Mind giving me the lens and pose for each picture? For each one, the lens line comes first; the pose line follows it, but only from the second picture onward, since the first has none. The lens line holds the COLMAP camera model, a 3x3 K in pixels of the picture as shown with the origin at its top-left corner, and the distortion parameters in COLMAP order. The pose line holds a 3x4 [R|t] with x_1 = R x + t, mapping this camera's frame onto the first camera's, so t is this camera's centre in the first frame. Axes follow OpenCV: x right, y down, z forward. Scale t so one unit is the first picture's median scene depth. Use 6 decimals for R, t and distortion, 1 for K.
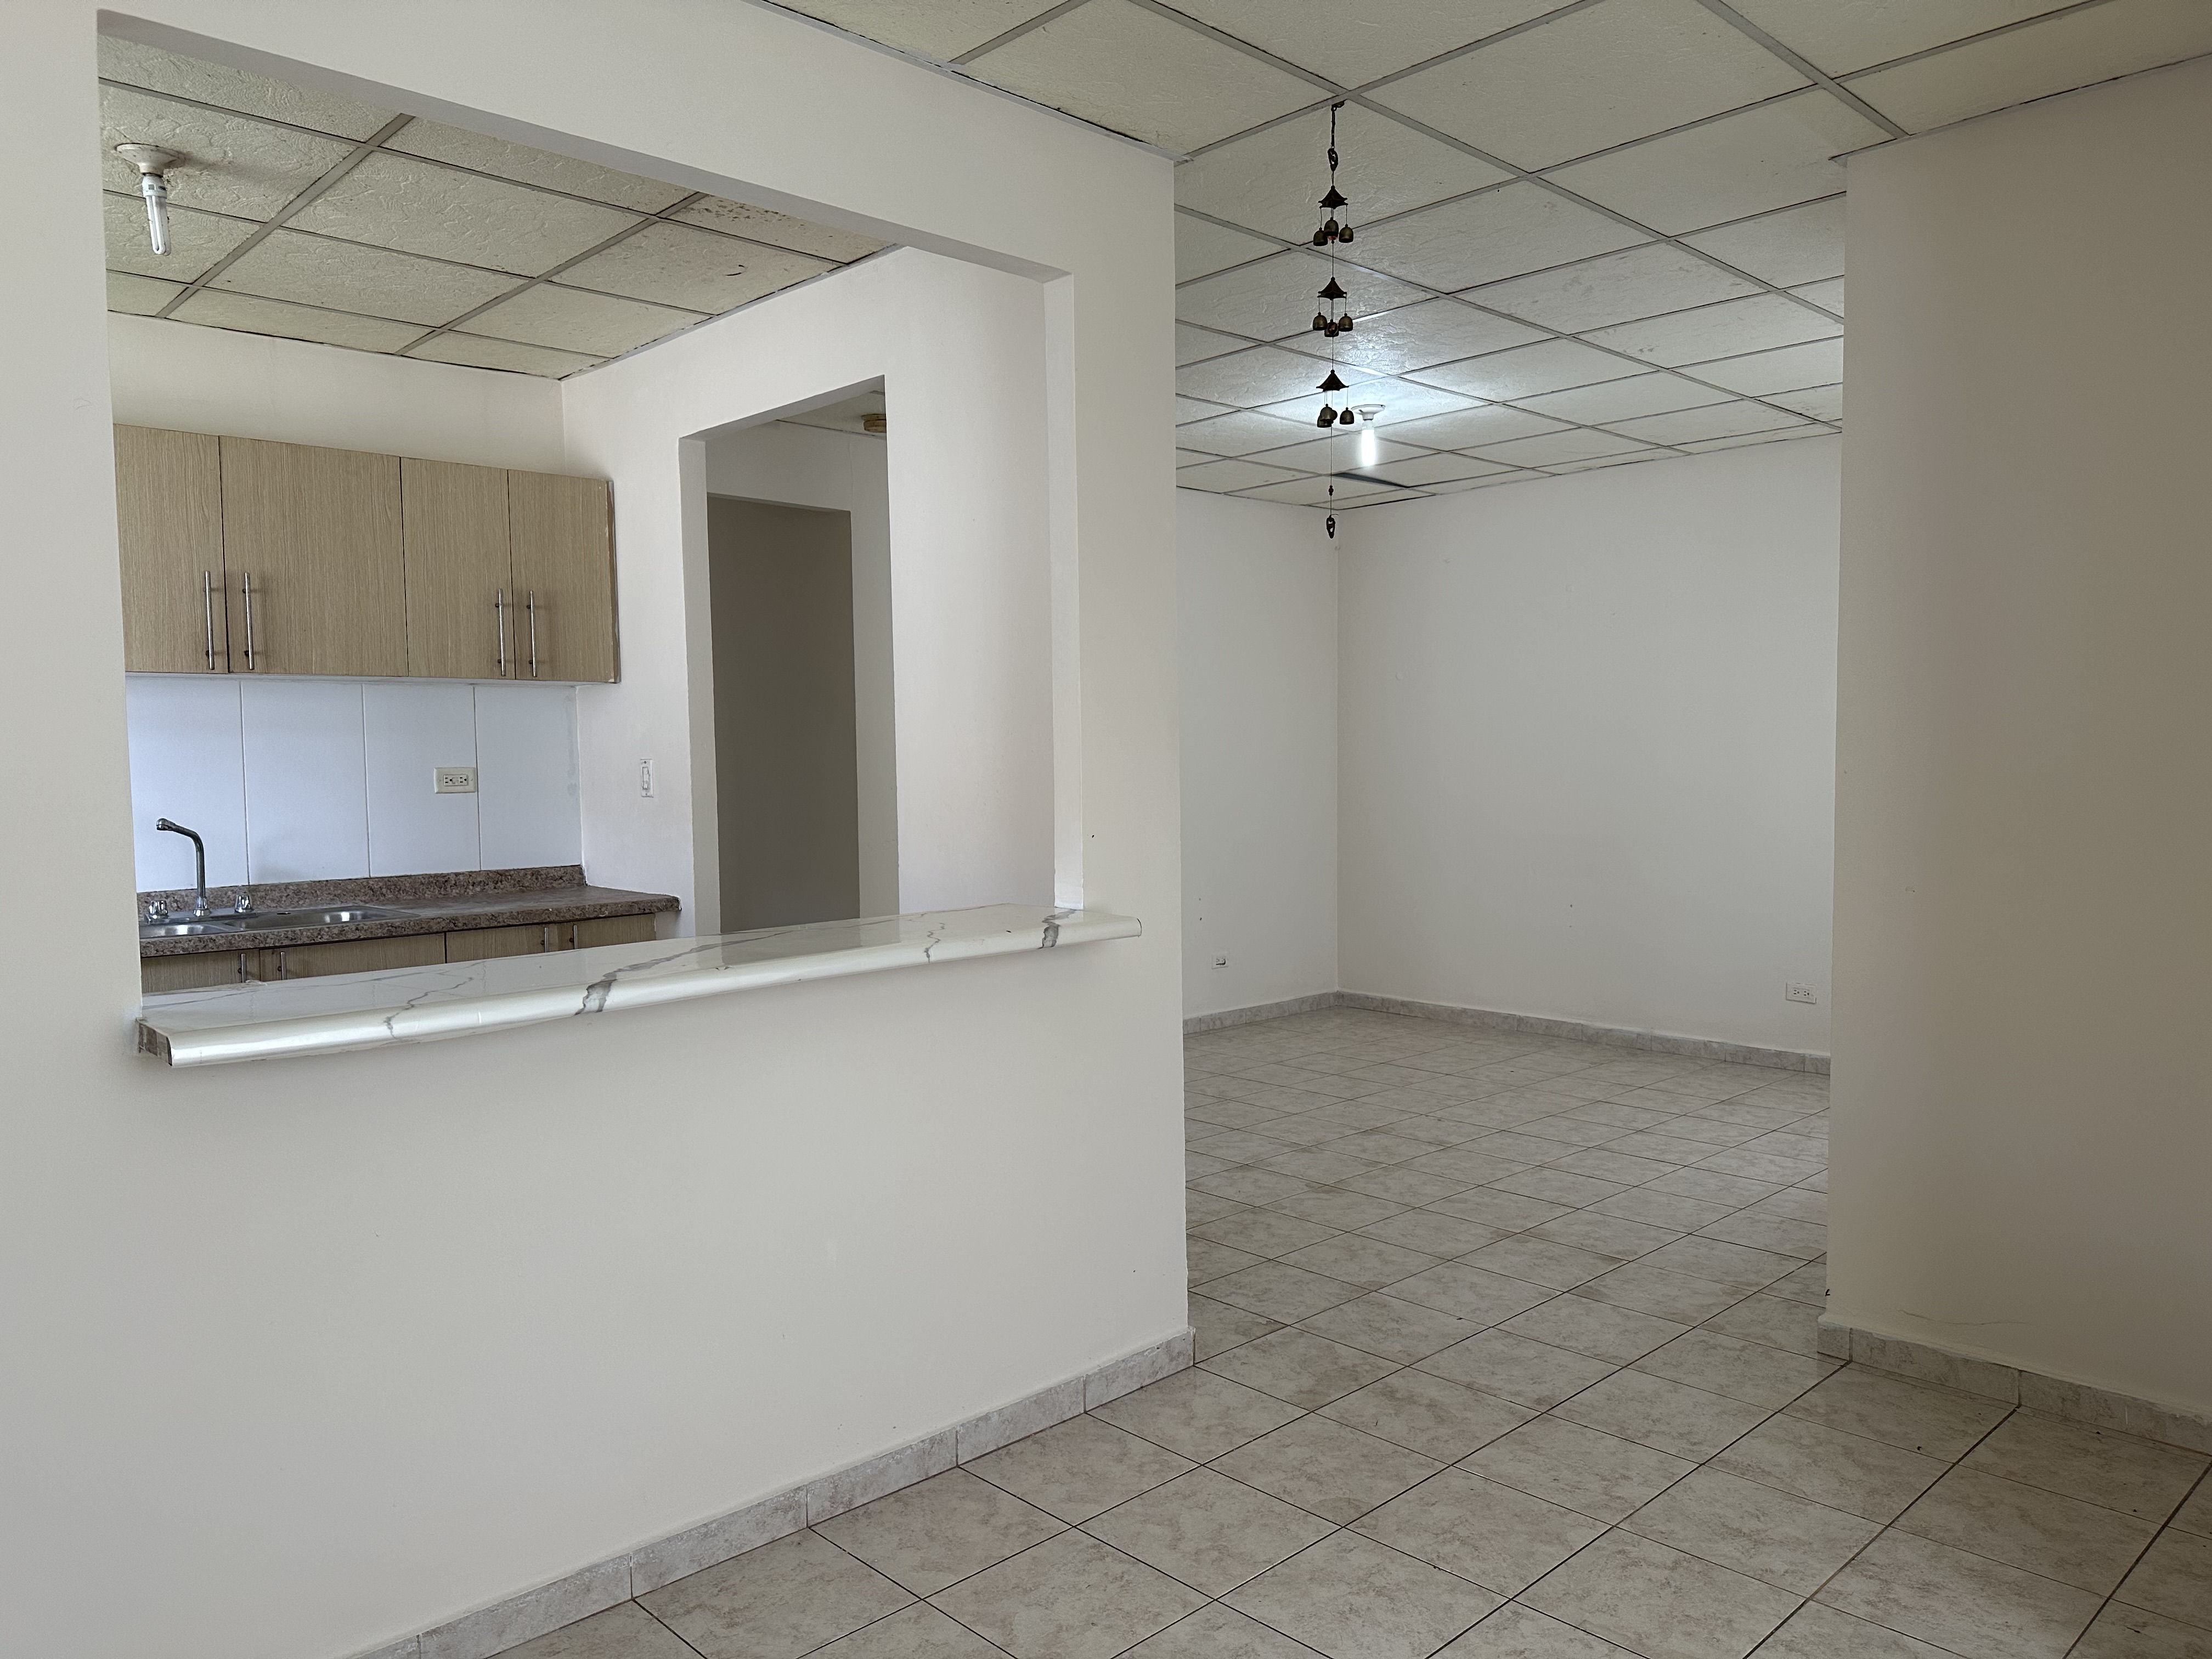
lens RADIAL K [[1553.6, 0, 1106.0], [0, 1553.6, 829.5], [0, 0, 1]] dist [0.051307, -0.062536]
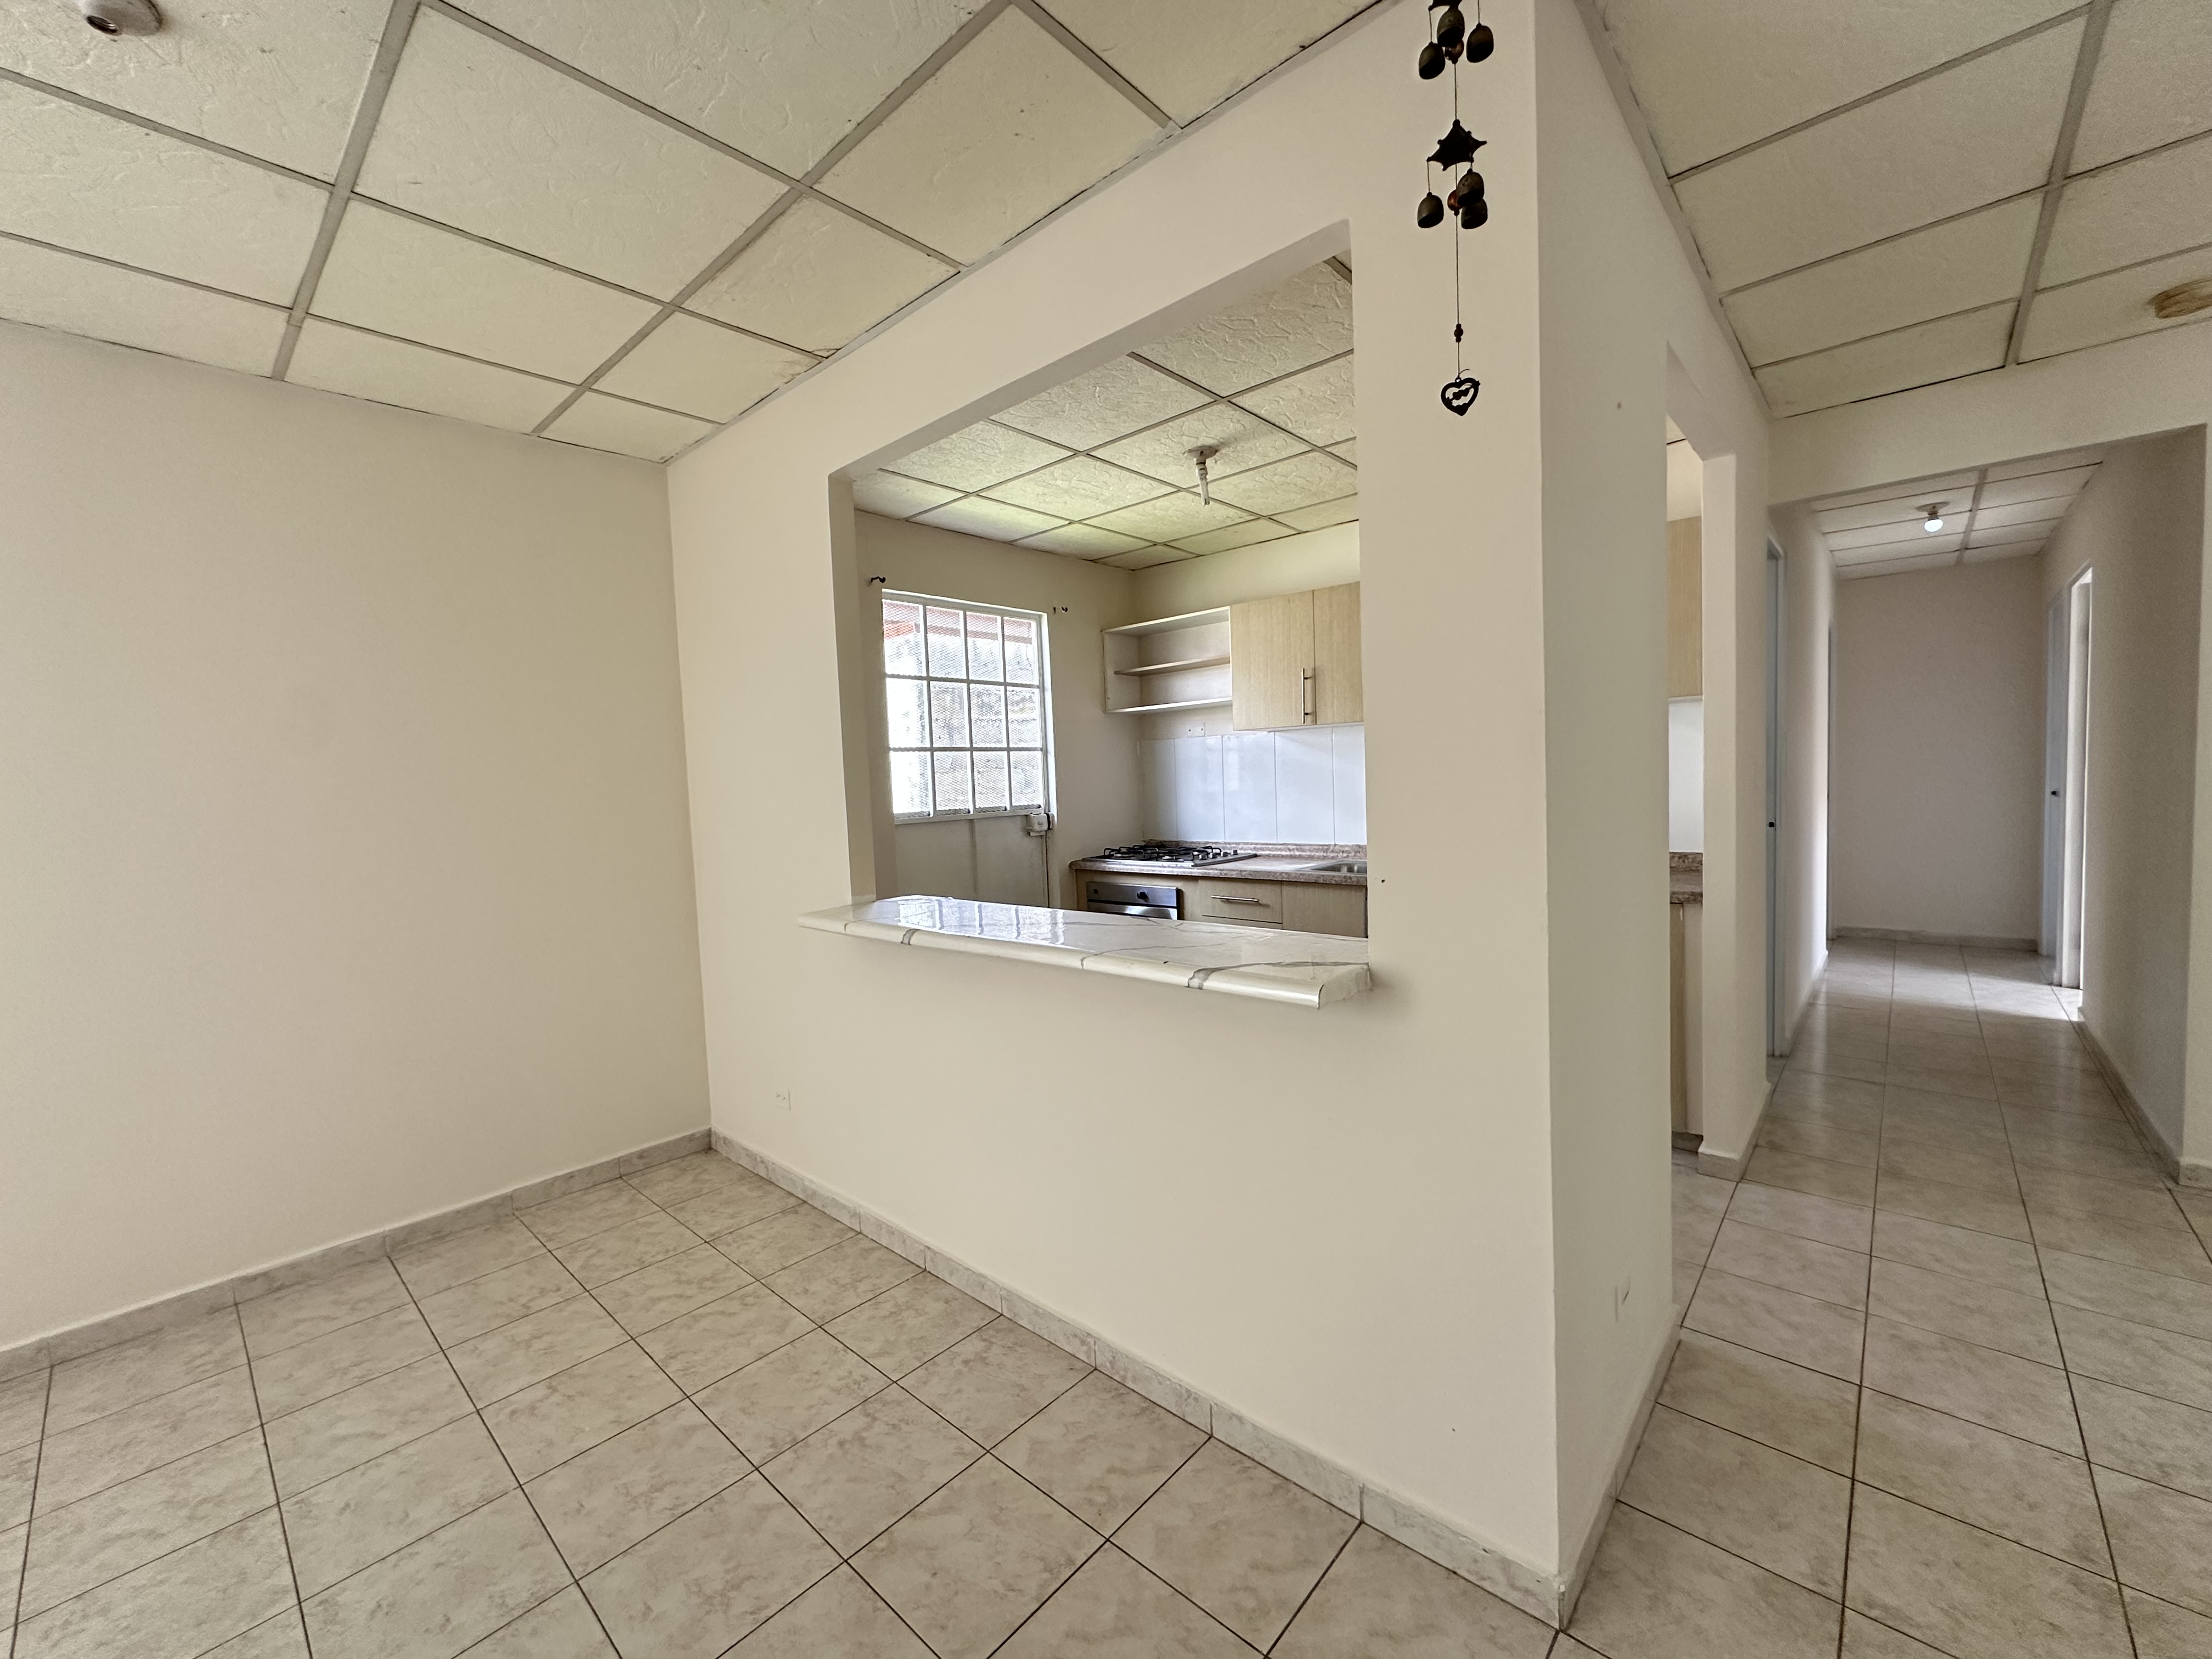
lens RADIAL K [[887.9, 0, 1106.0], [0, 887.9, 829.5], [0, 0, 1]] dist [-0.003854, 0.000790]
pose [[0.066699, 0.070980, -0.995245, 0.296664], [-0.012214, 0.997450, 0.070319, -0.037758], [0.997698, 0.007466, 0.067396, 0.531198]]
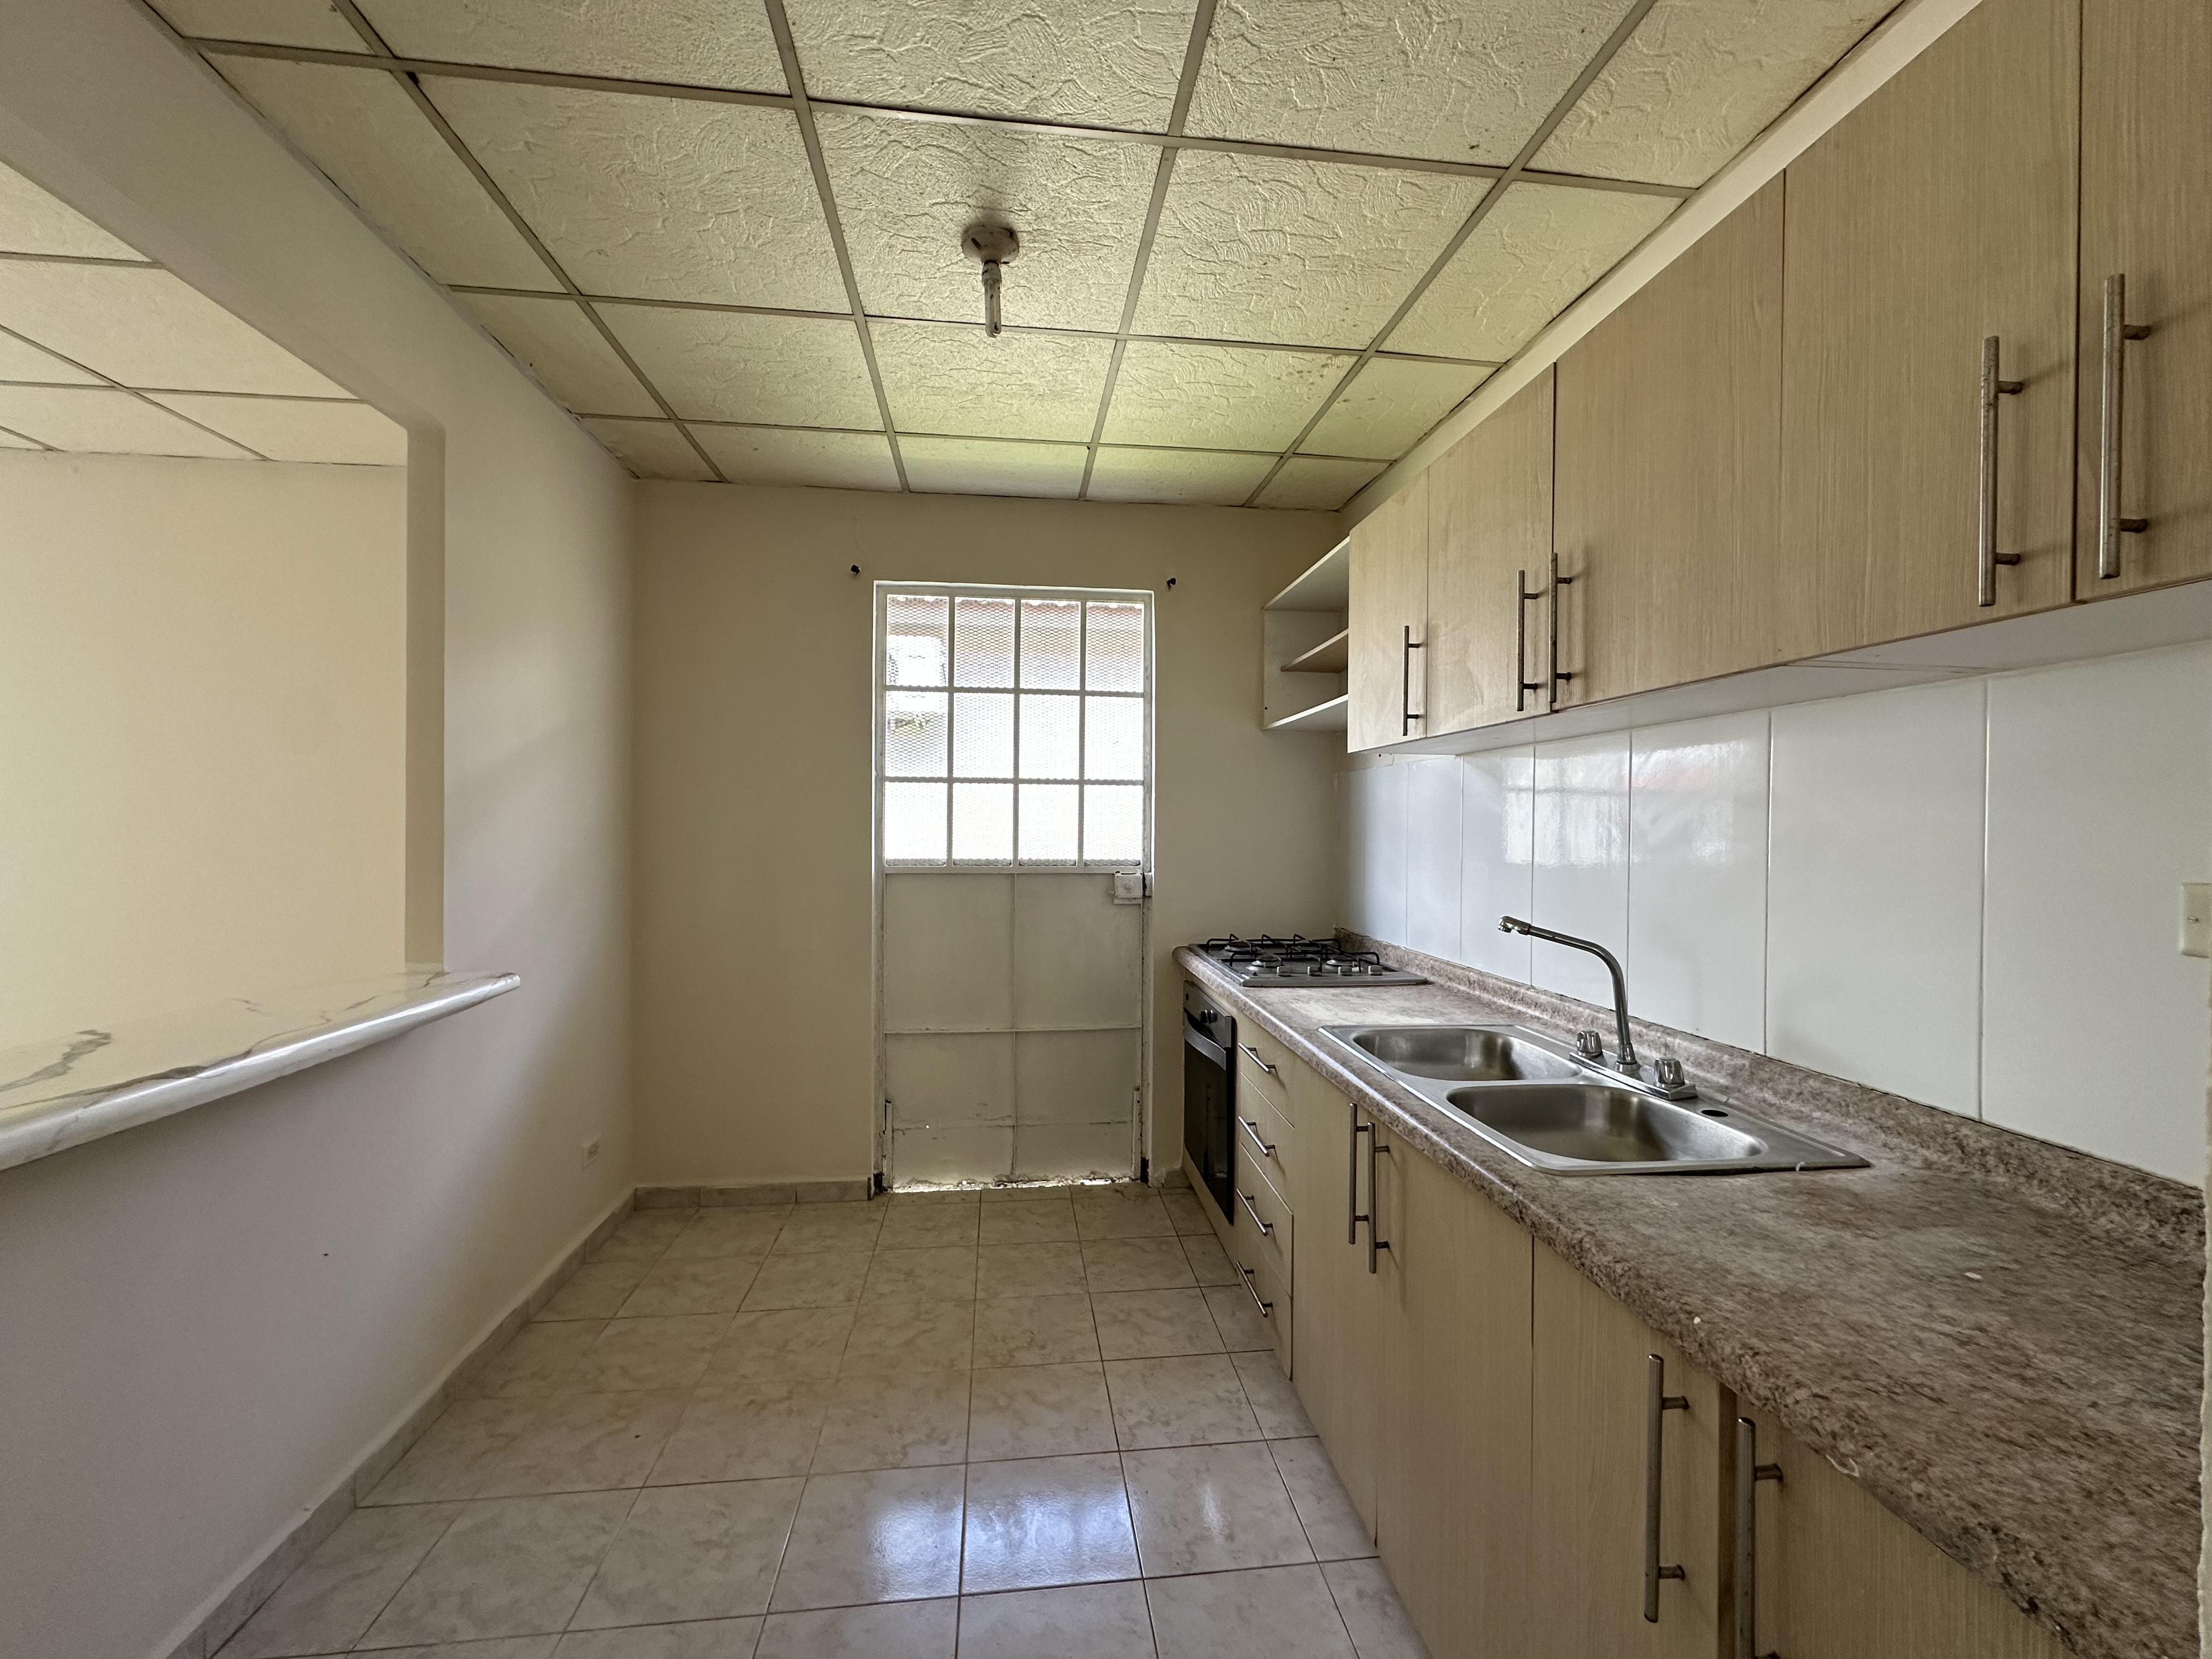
lens RADIAL K [[887.9, 0, 1106.0], [0, 887.9, 829.5], [0, 0, 1]] dist [-0.003854, 0.000790]
pose [[-0.606689, 0.014798, -0.794802, -0.122402], [-0.038111, 0.998136, 0.047675, -0.051972], [0.794025, 0.059214, -0.604994, 0.926019]]
